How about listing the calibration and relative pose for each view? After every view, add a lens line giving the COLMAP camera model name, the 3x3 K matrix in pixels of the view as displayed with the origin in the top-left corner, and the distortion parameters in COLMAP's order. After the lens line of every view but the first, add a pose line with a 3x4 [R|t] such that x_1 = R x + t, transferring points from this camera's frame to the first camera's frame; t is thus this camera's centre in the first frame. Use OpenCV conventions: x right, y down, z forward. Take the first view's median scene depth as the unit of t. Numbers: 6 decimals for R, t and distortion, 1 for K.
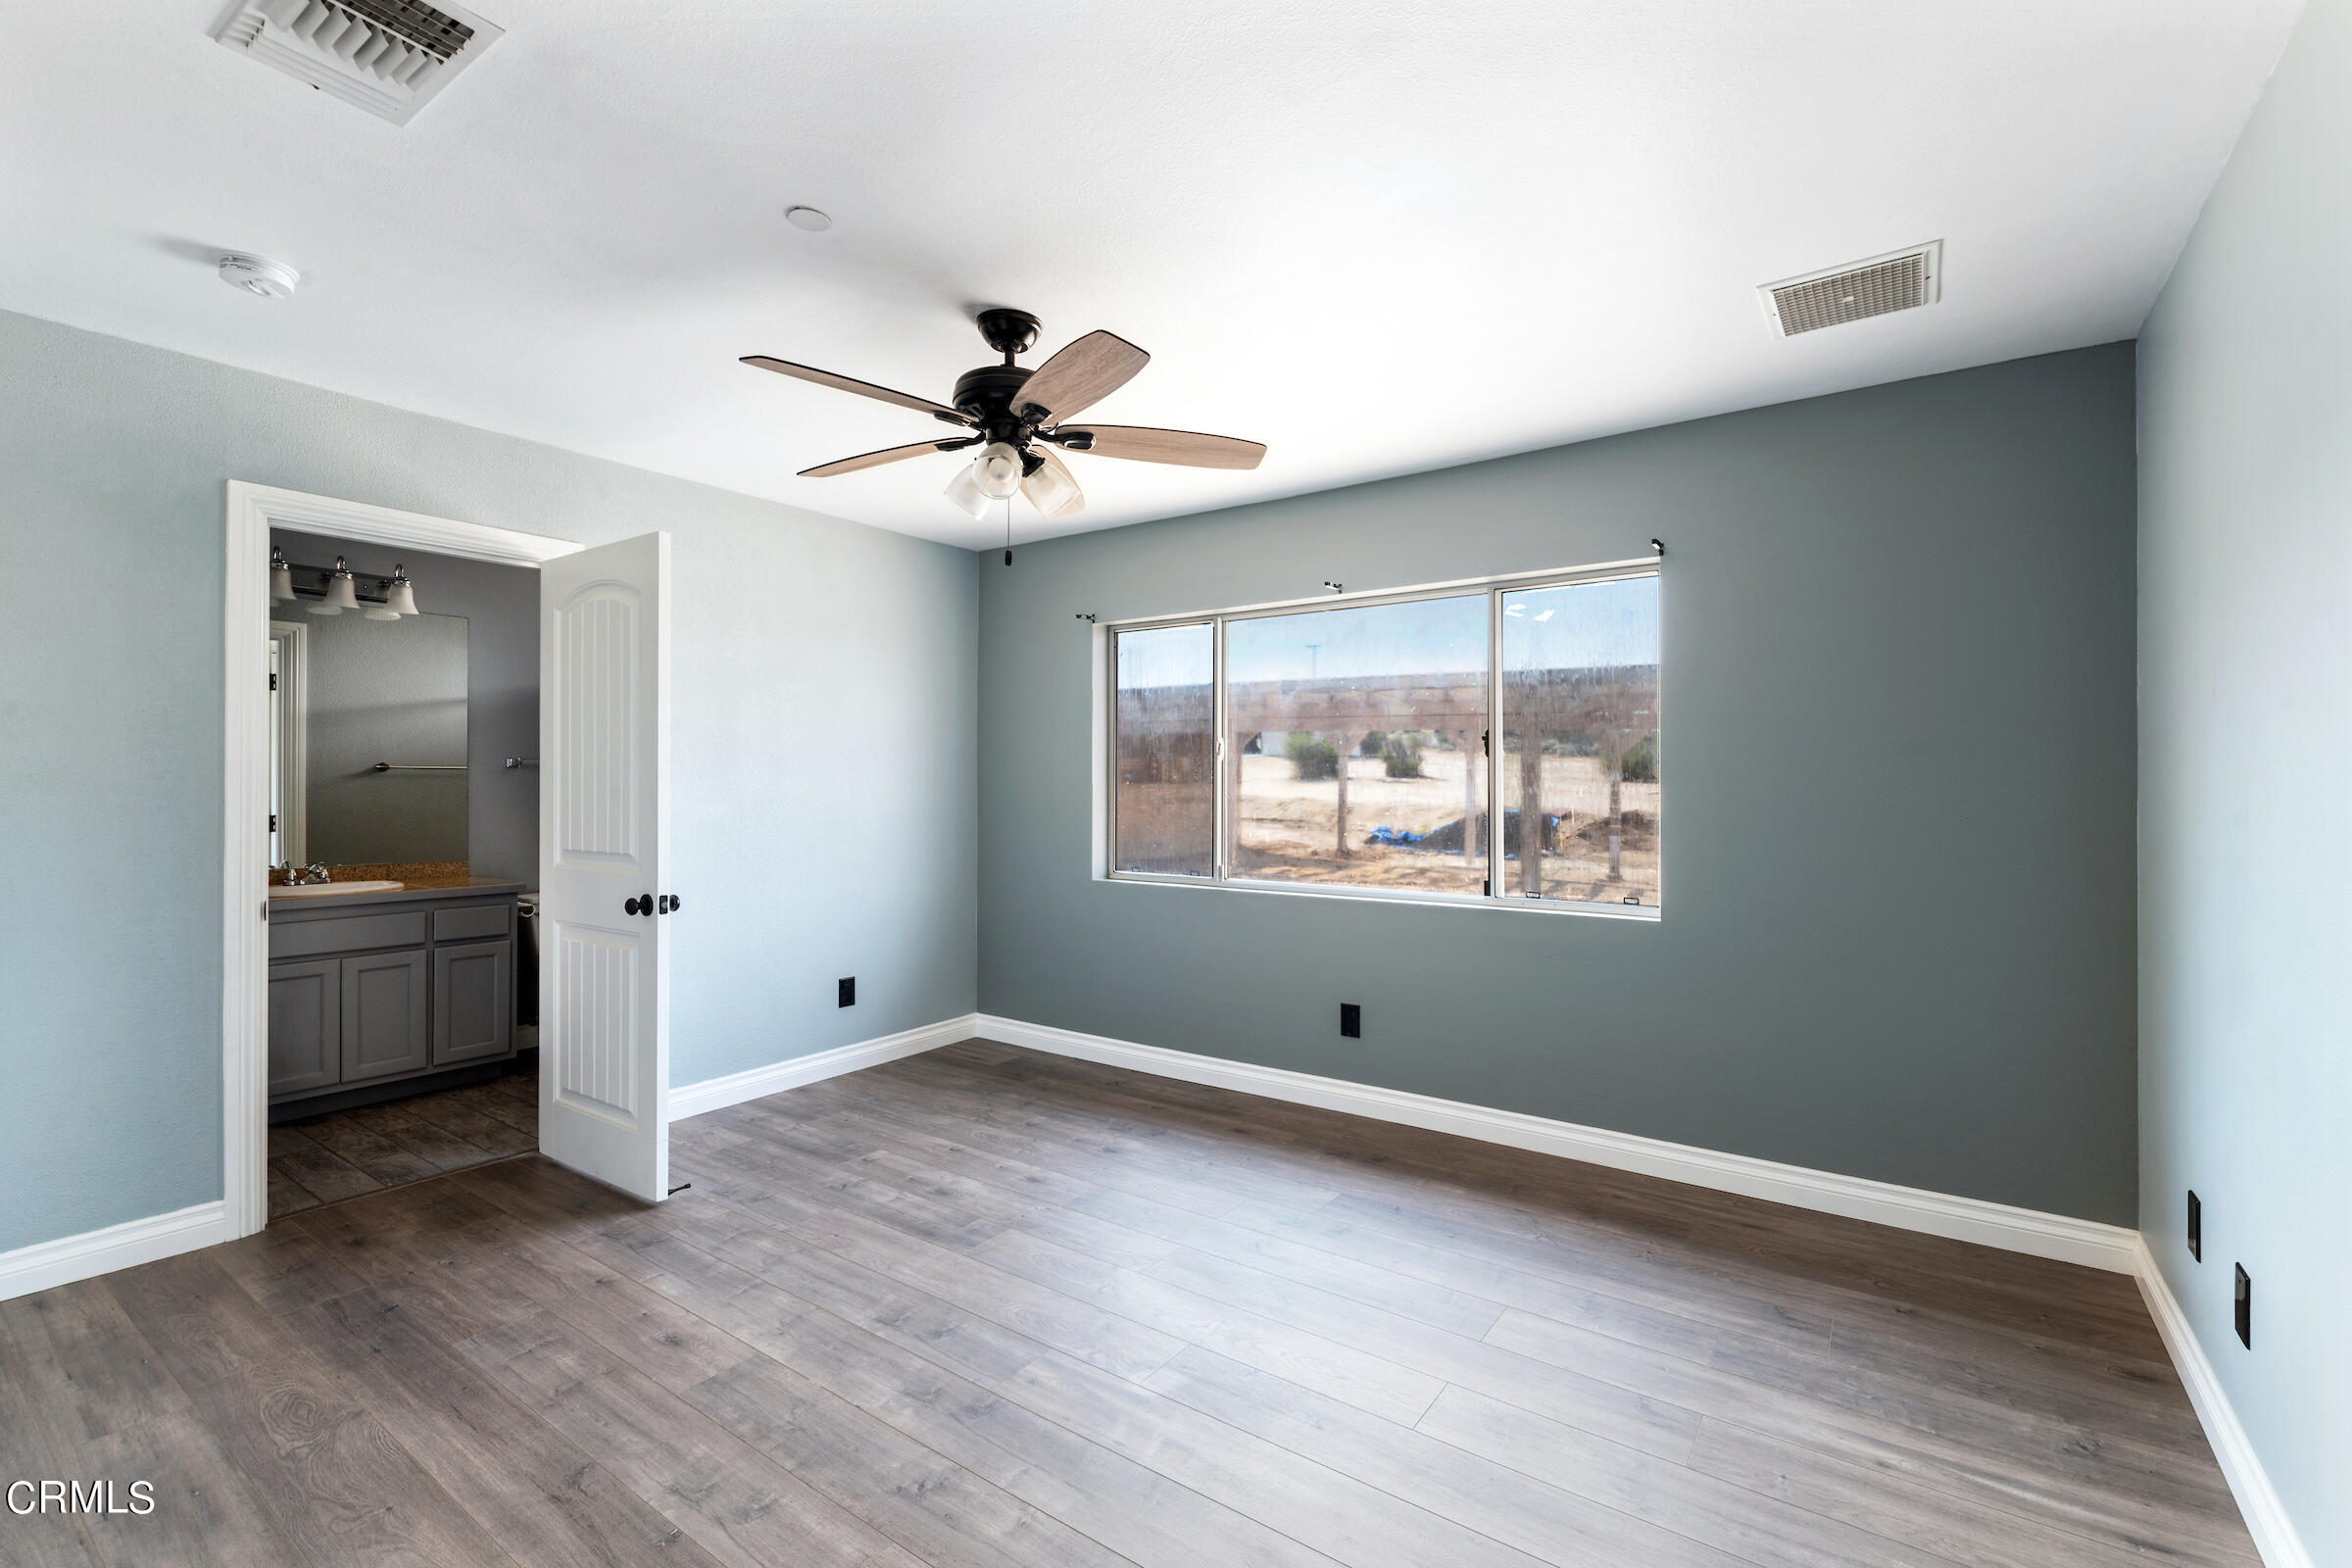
lens RADIAL K [[1025.4, 0, 1199.5], [0, 1025.4, 784.4], [0, 0, 1]] dist [0.000790, 0.000473]
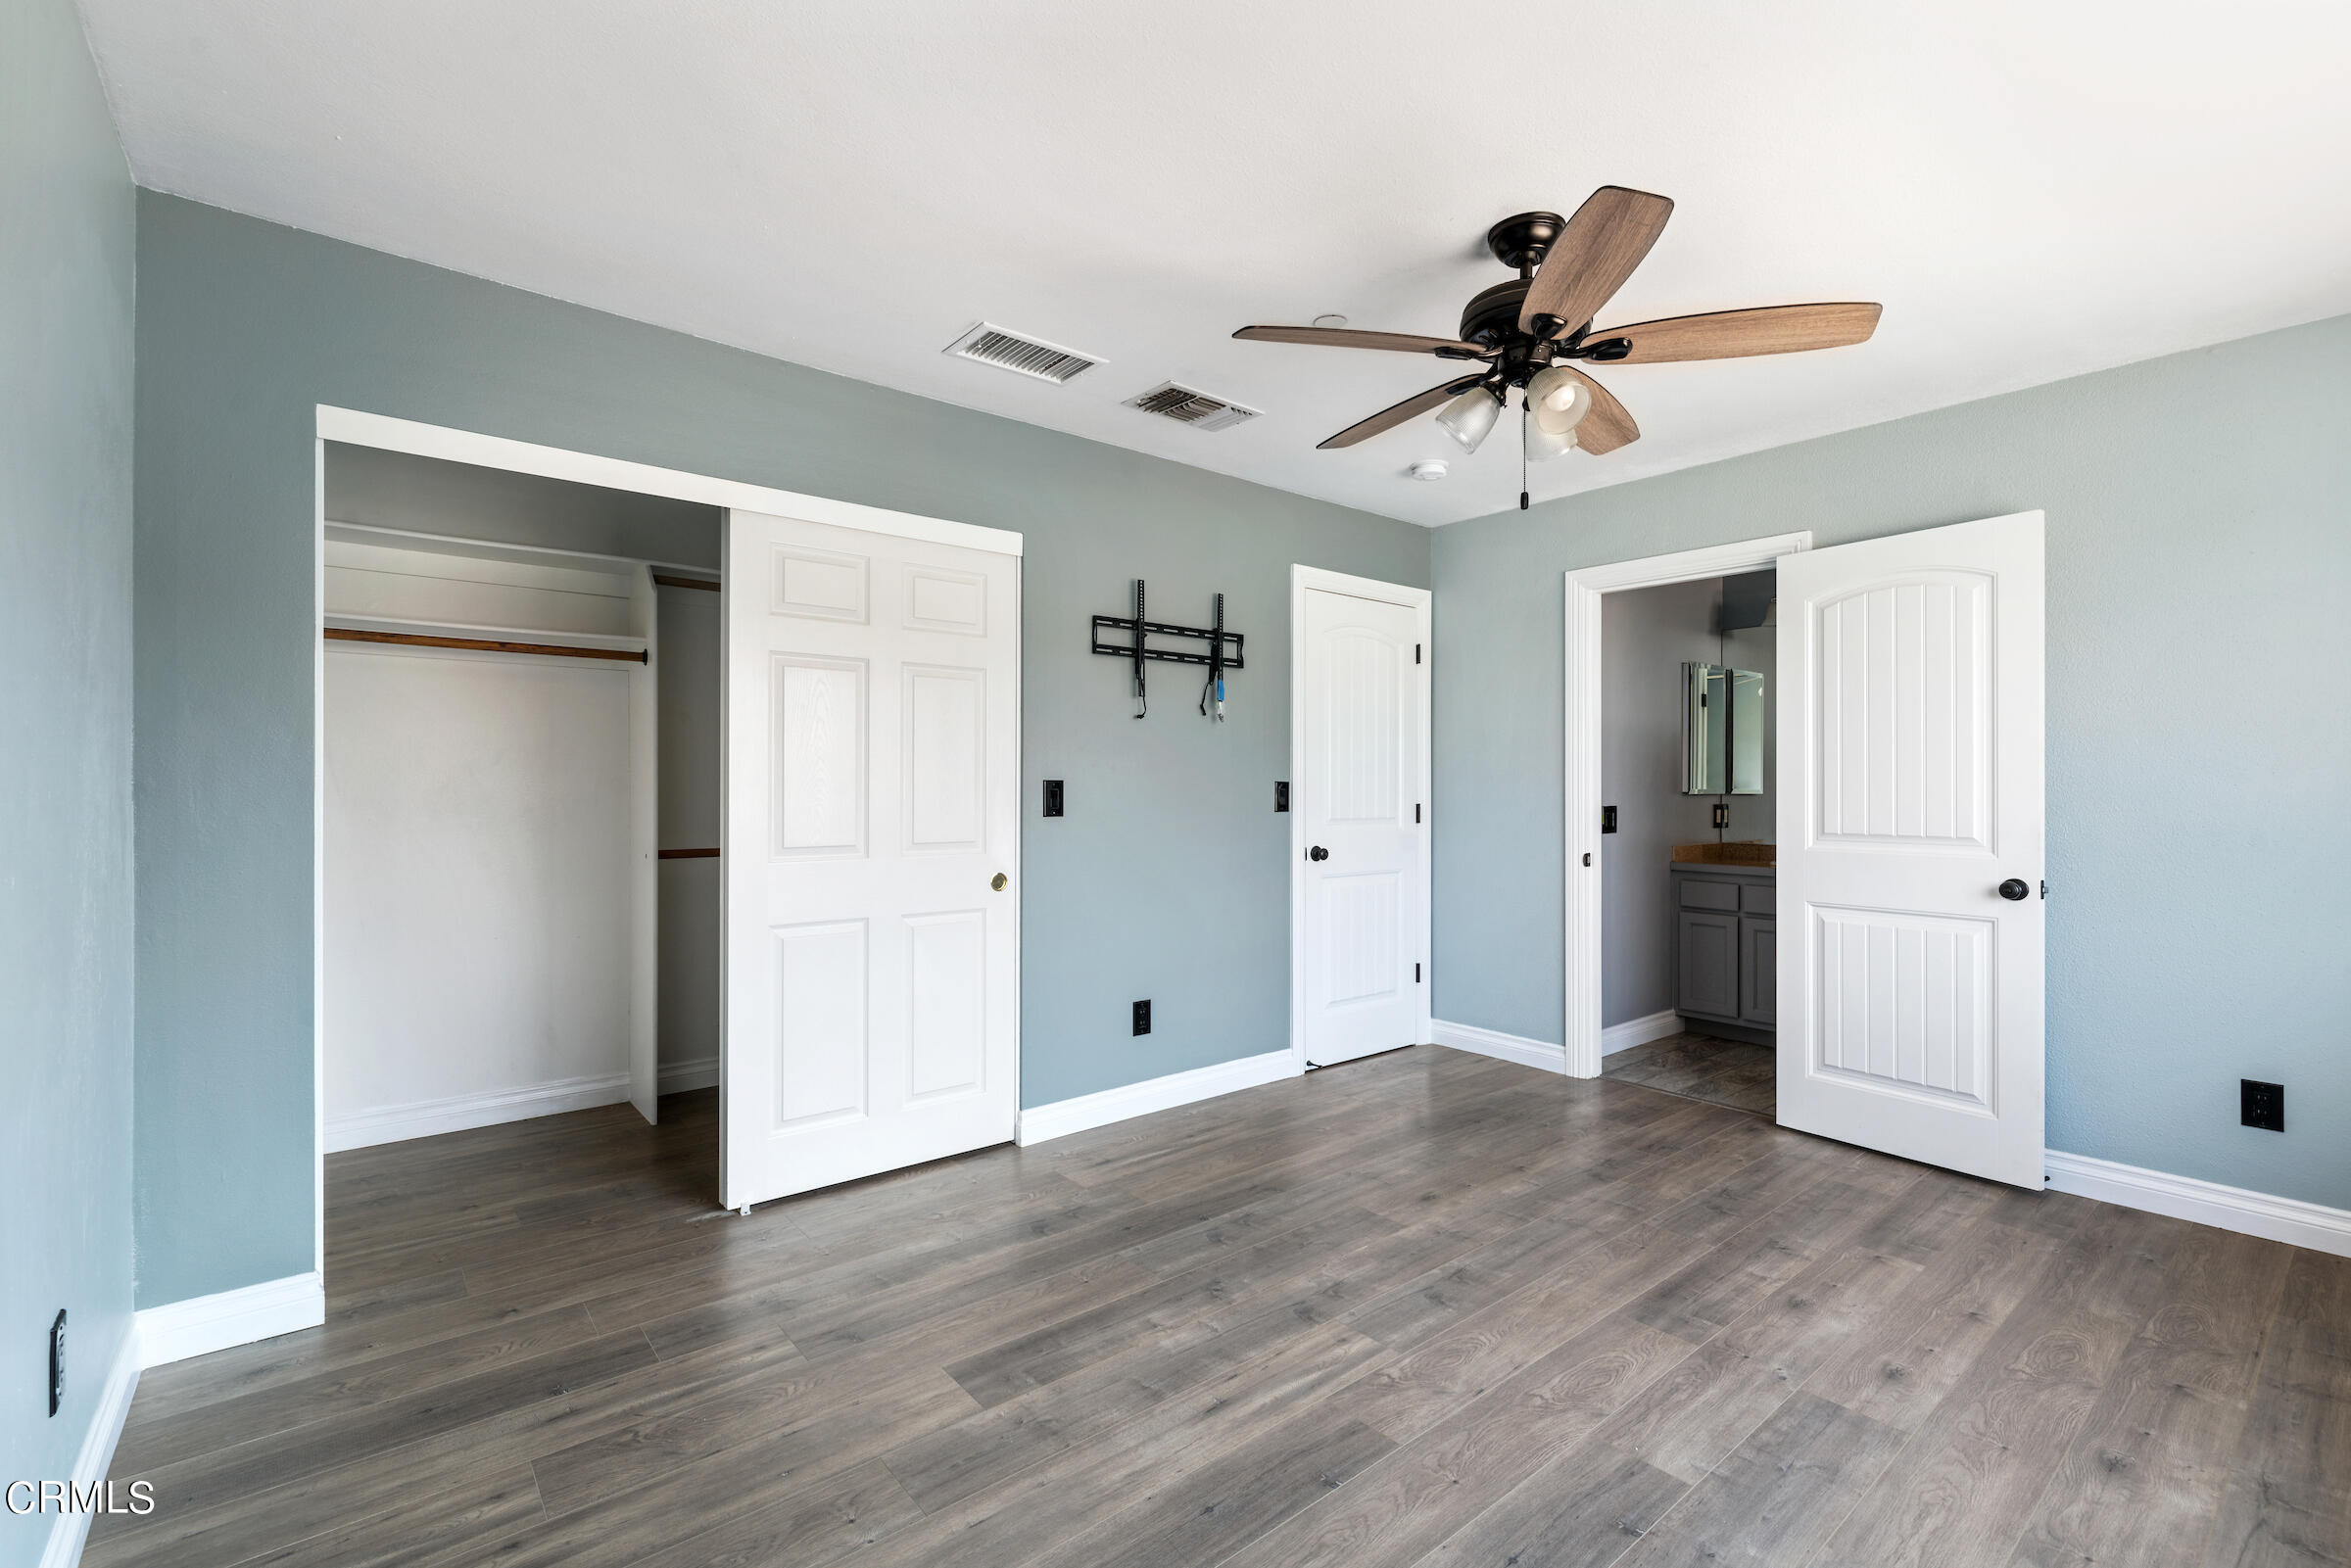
lens RADIAL K [[1024.9, 0, 1198.7], [0, 1024.9, 788.8], [0, 0, 1]] dist [0.000790, 0.000473]
pose [[-0.269609, -0.003925, -0.962962, 0.580850], [0.002484, 0.999986, -0.004772, 0.018062], [0.962967, -0.003679, -0.269595, 0.753527]]
